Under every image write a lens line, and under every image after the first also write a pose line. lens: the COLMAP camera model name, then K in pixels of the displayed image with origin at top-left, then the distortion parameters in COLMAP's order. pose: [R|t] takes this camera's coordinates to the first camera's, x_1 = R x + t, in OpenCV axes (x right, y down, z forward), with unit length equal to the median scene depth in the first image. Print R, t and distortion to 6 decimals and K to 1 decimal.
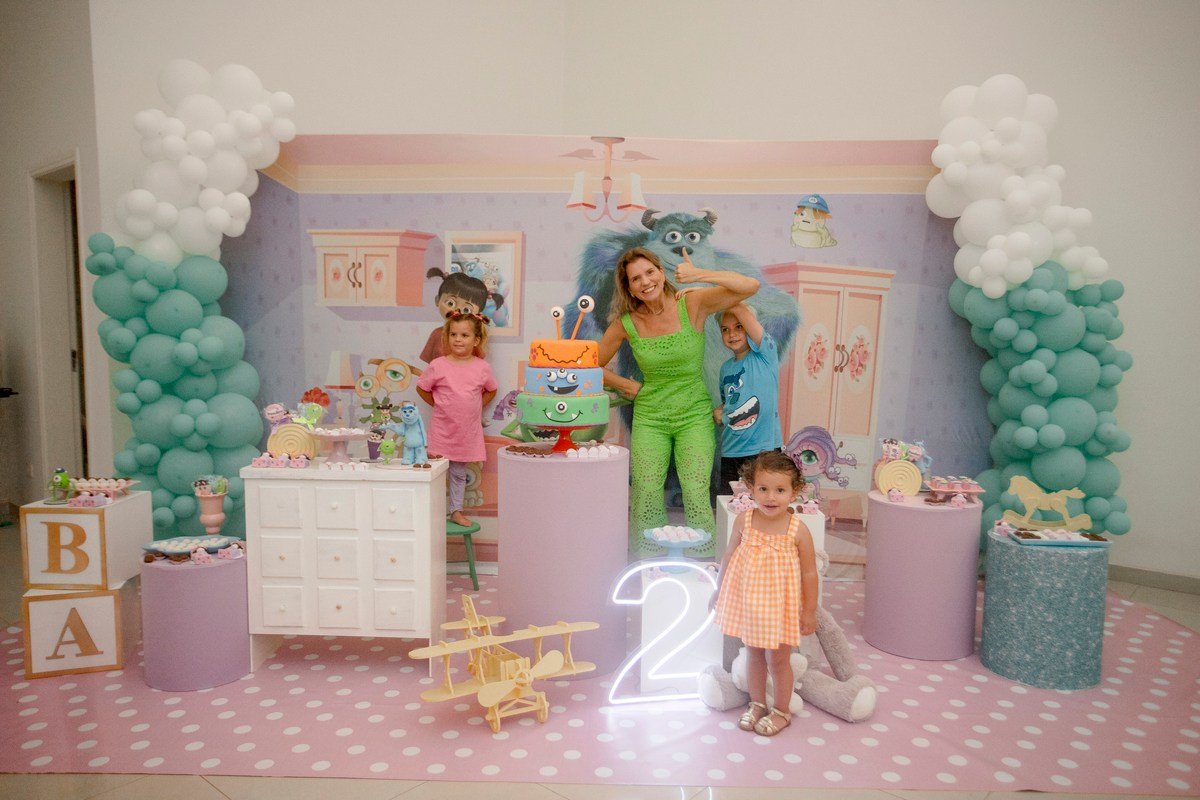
lens RADIAL K [[842.0, 0, 603.4], [0, 842.0, 405.8], [0, 0, 1]] dist [-0.041224, 0.040194]
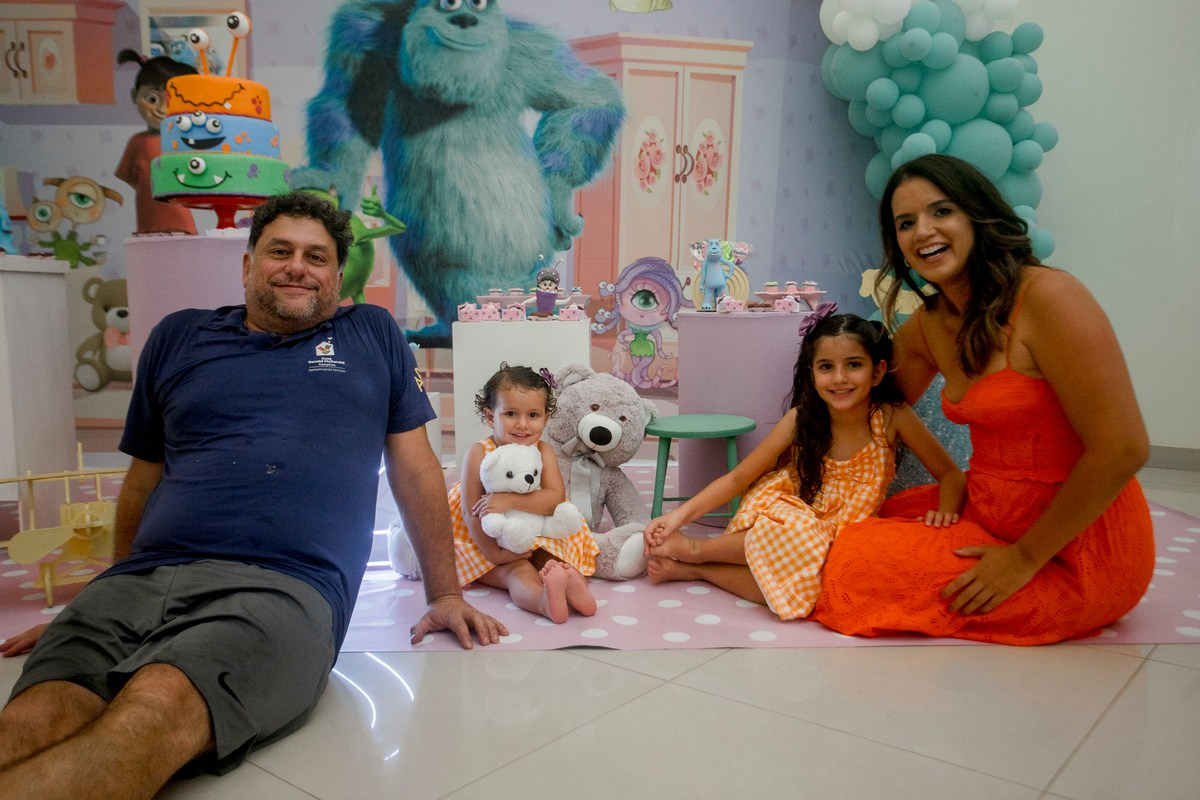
lens RADIAL K [[997.3, 0, 606.7], [0, 997.3, 404.7], [0, 0, 1]] dist [-0.013588, 0.070498]
pose [[0.999695, -0.022515, 0.010135, 0.203964], [0.022348, 0.999618, 0.016268, 0.142413], [-0.010497, -0.016037, 0.999816, 0.116463]]
